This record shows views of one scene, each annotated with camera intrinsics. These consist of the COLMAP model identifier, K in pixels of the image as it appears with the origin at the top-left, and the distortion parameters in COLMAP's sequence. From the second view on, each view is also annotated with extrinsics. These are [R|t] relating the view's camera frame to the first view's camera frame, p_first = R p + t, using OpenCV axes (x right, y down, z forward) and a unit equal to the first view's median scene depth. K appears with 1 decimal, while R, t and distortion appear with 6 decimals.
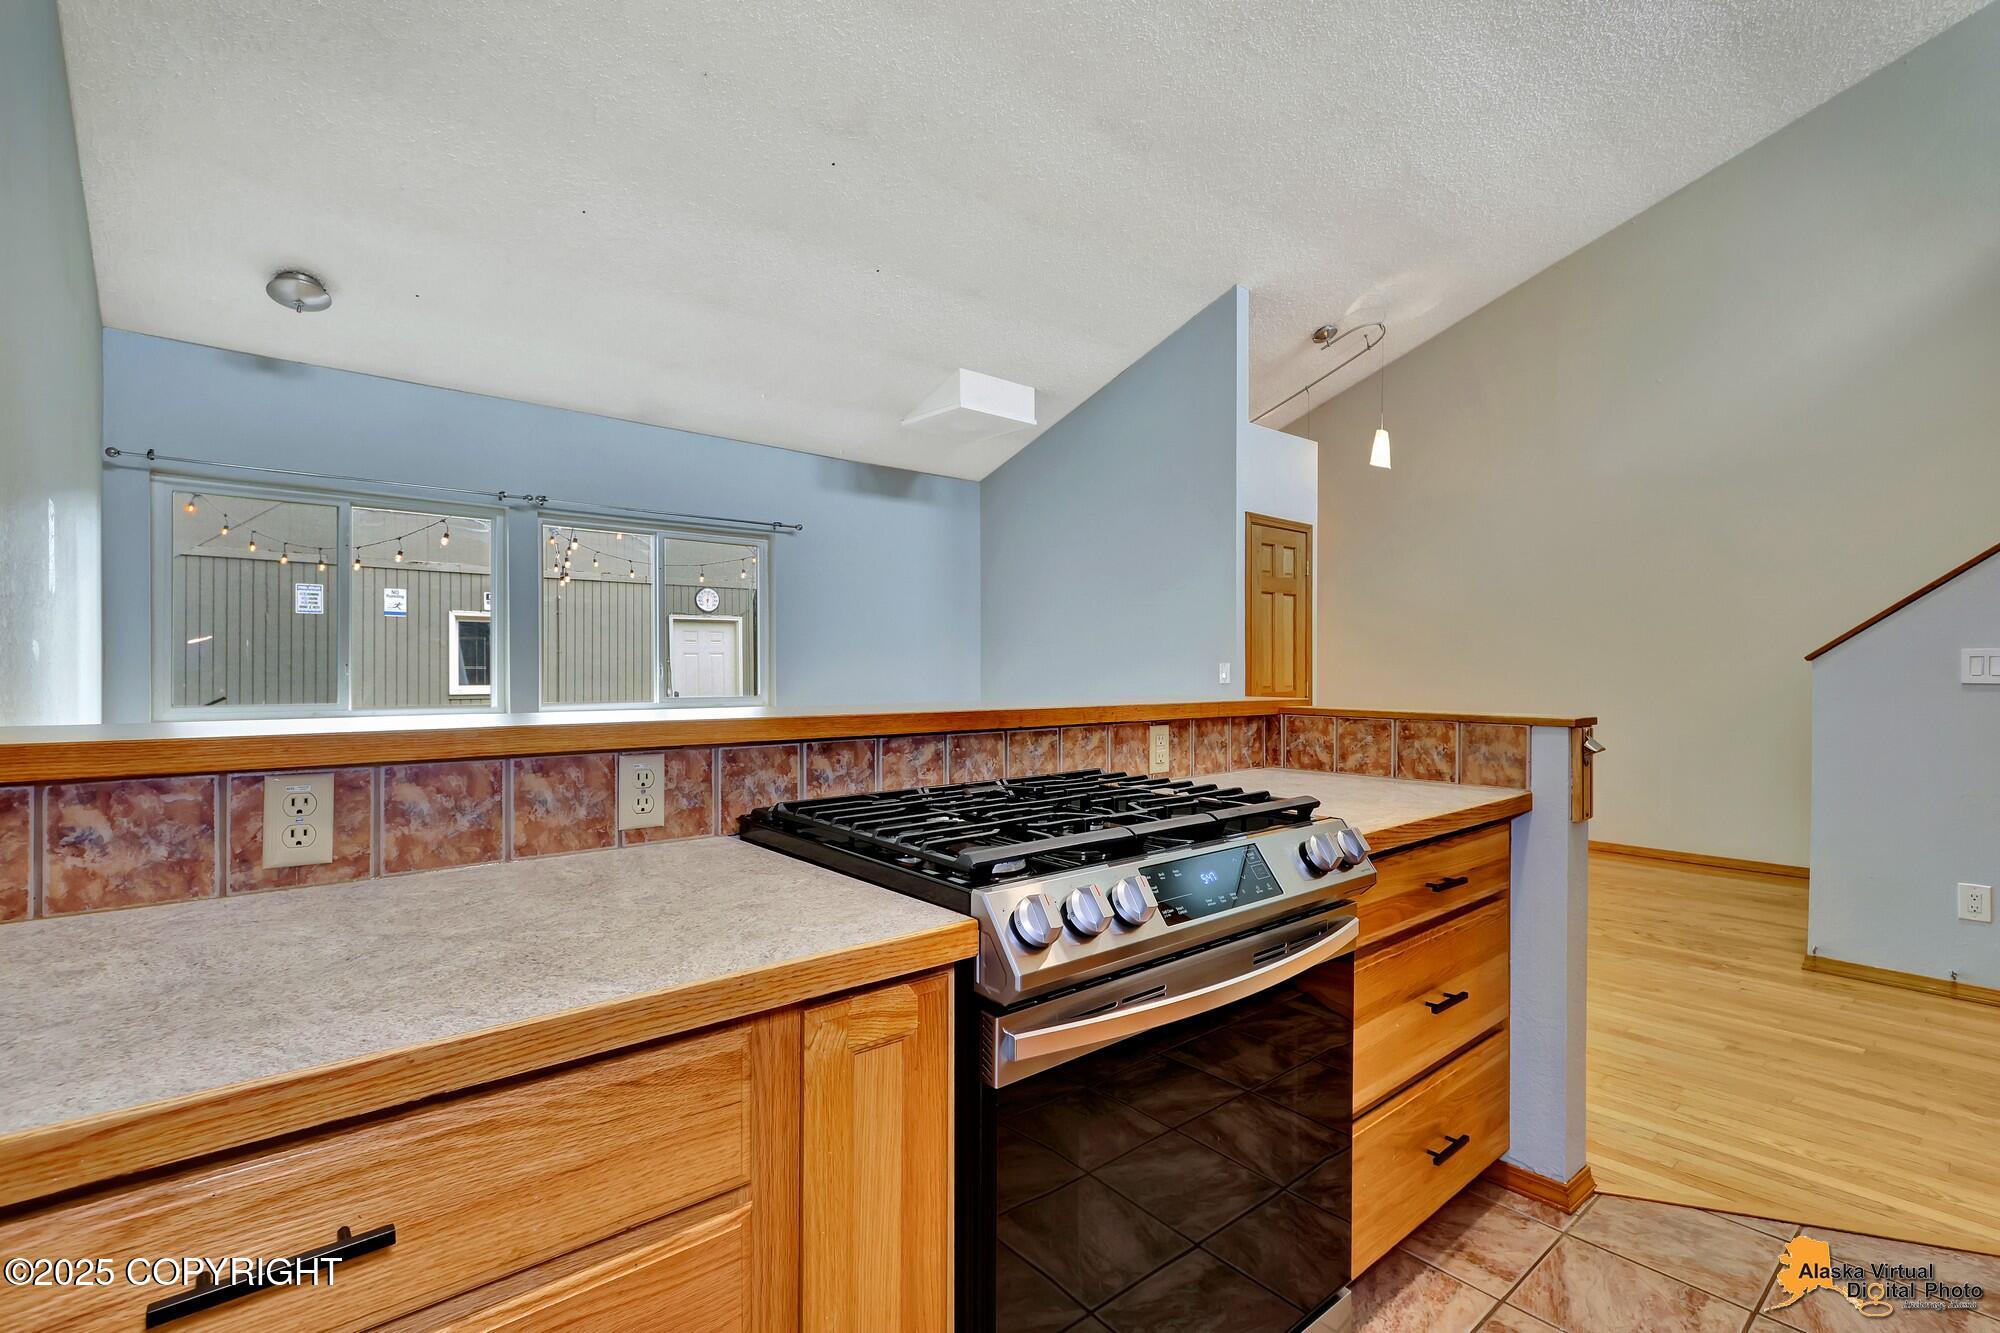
lens RADIAL K [[945.6, 0, 1006.3], [0, 945.6, 676.2], [0, 0, 1]] dist [-0.000971, -0.000856]
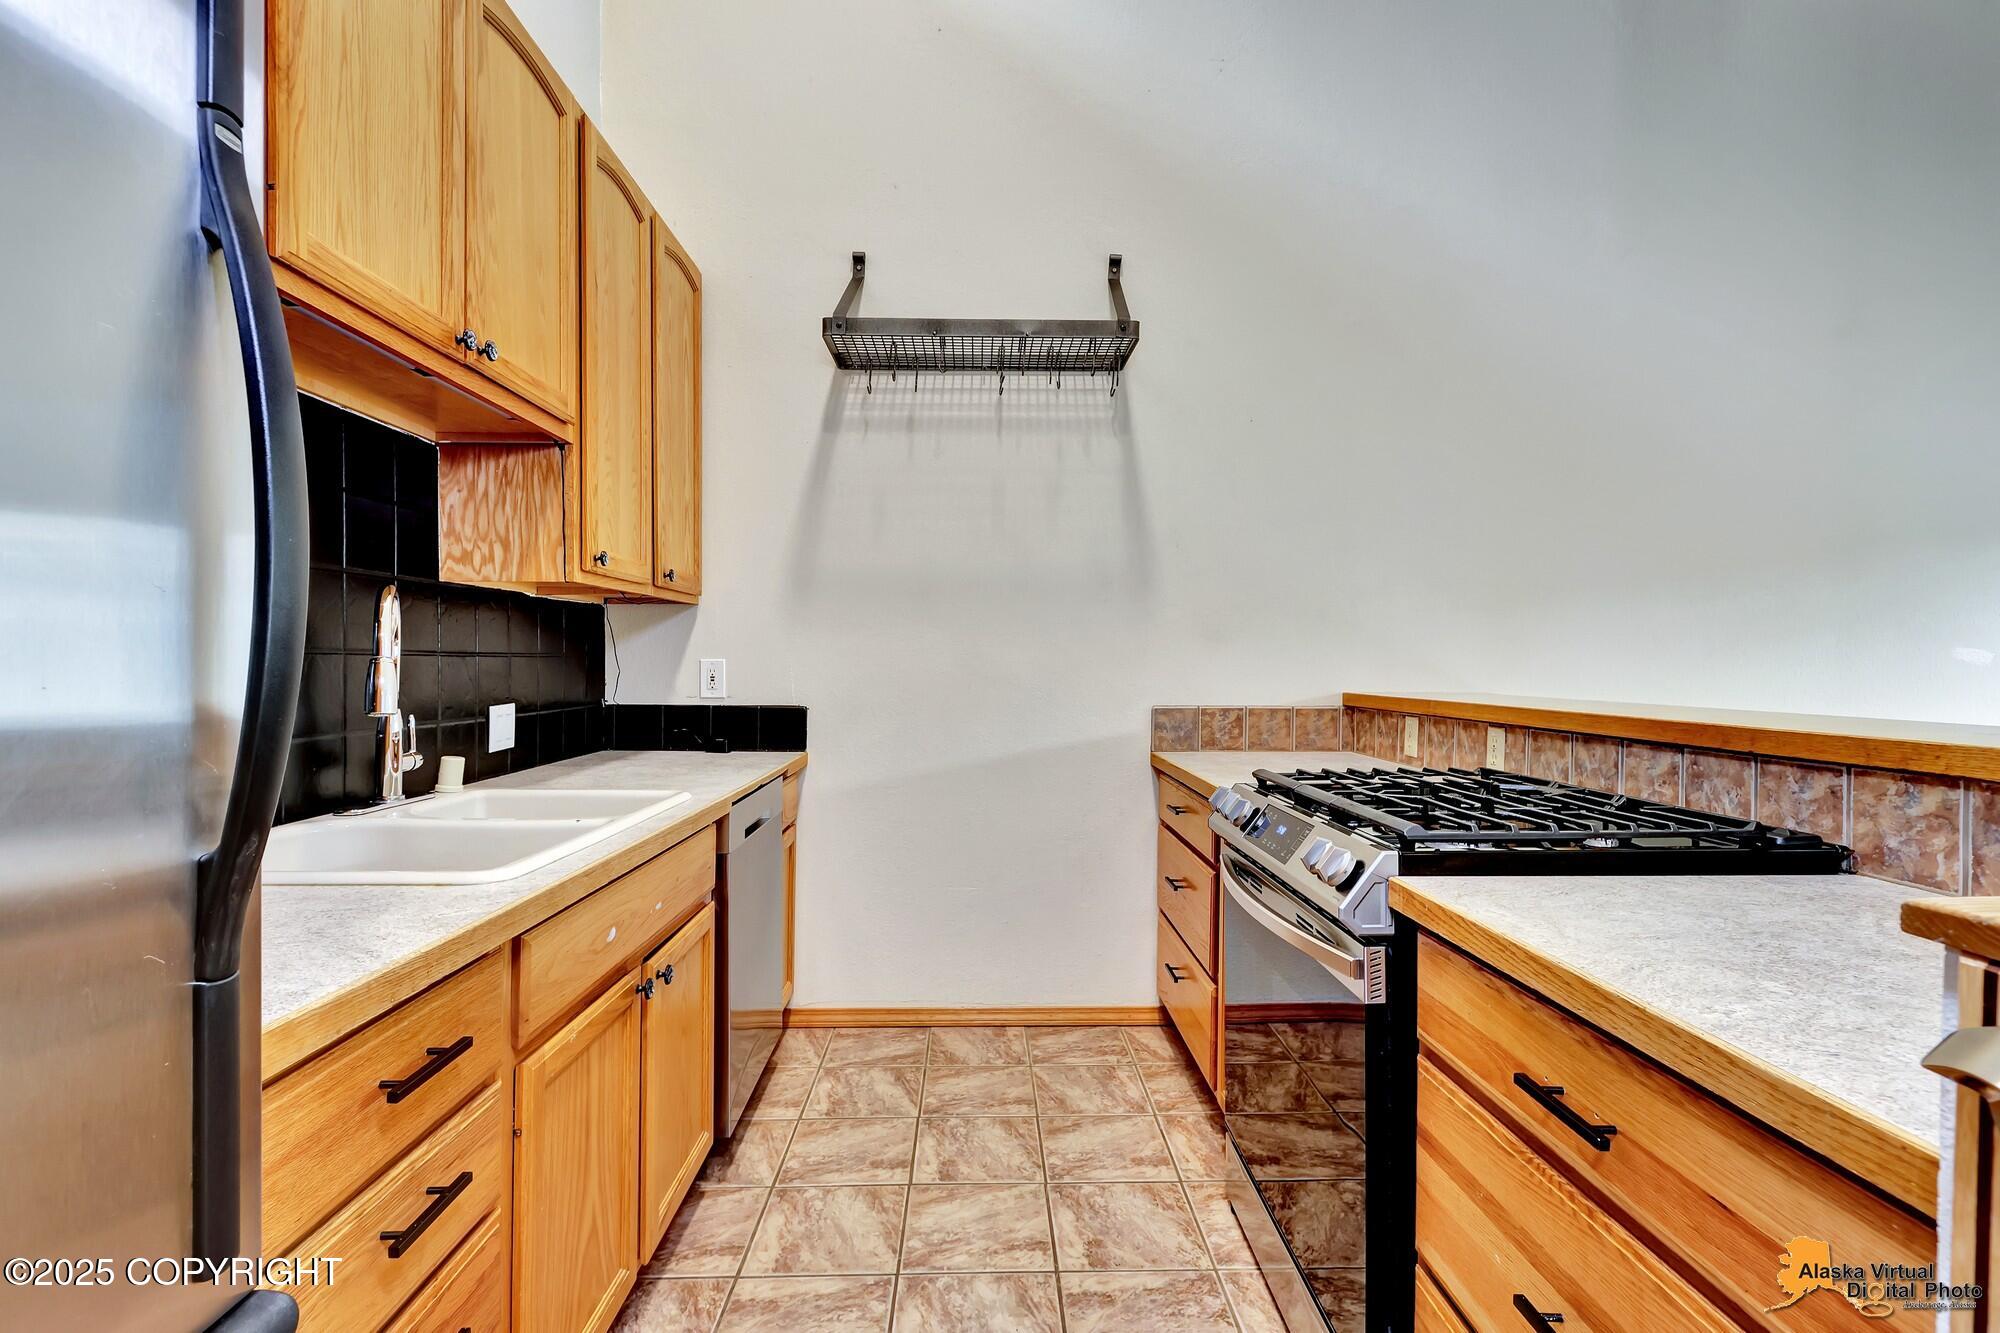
lens RADIAL K [[921.4, 0, 1000.0], [0, 921.4, 666.5], [0, 0, 1]] dist [0.000409, 0.000214]
pose [[-0.655226, -0.020079, -0.755166, 0.996836], [-0.037631, 0.999273, 0.006081, 0.005262], [0.754495, 0.032402, -0.655506, 1.076195]]
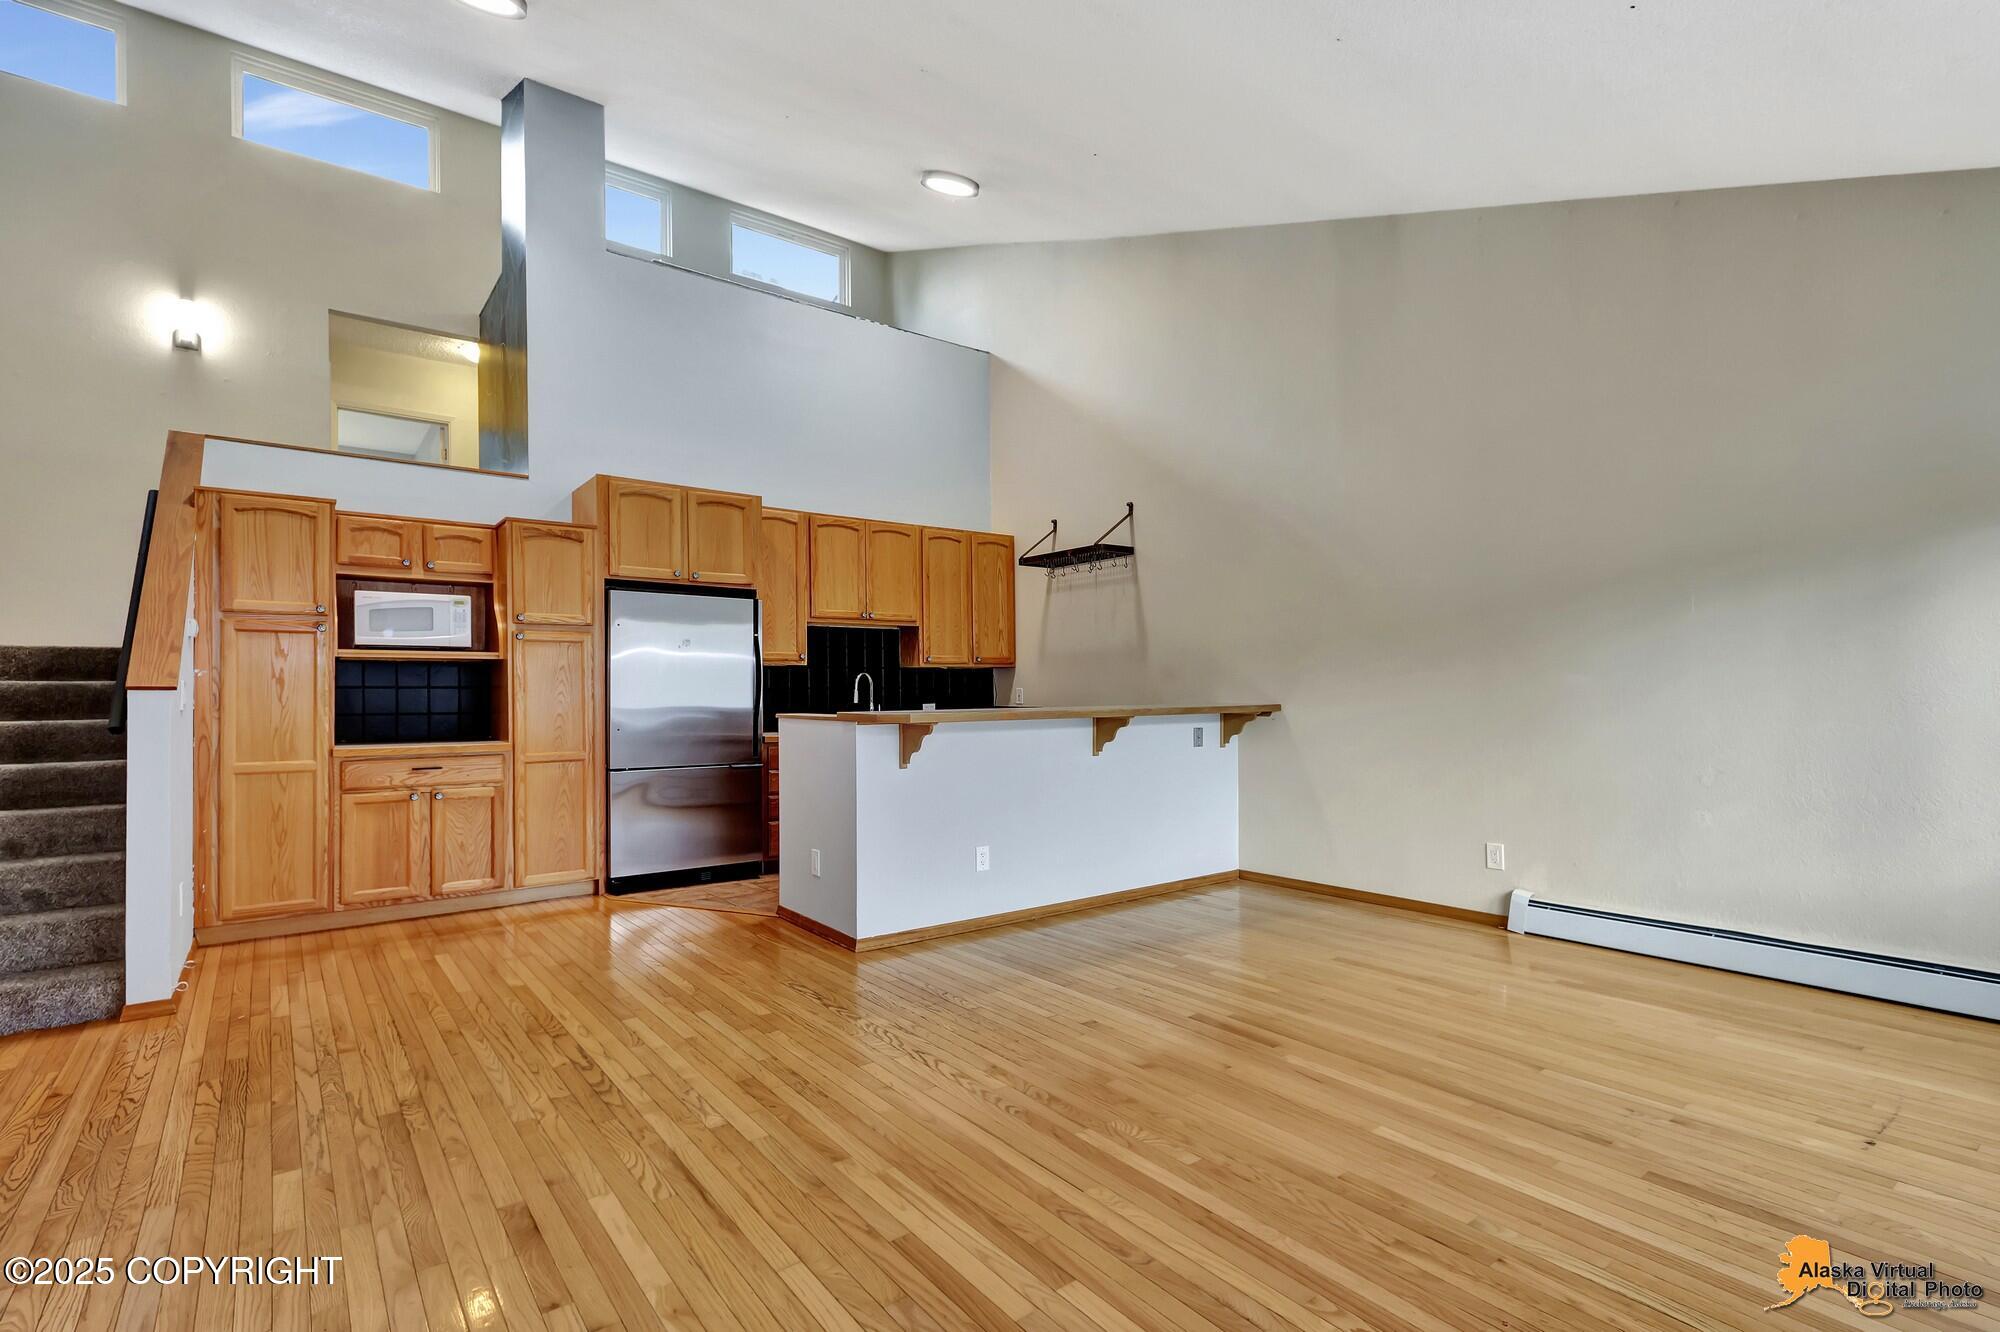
lens RADIAL K [[945.6, 0, 1006.3], [0, 945.6, 675.7], [0, 0, 1]] dist [-0.000971, -0.000856]
pose [[-0.998253, -0.000931, 0.059069, -0.088166], [-0.001156, 0.999992, -0.003766, -0.027610], [-0.059065, -0.003828, -0.998247, 3.797603]]
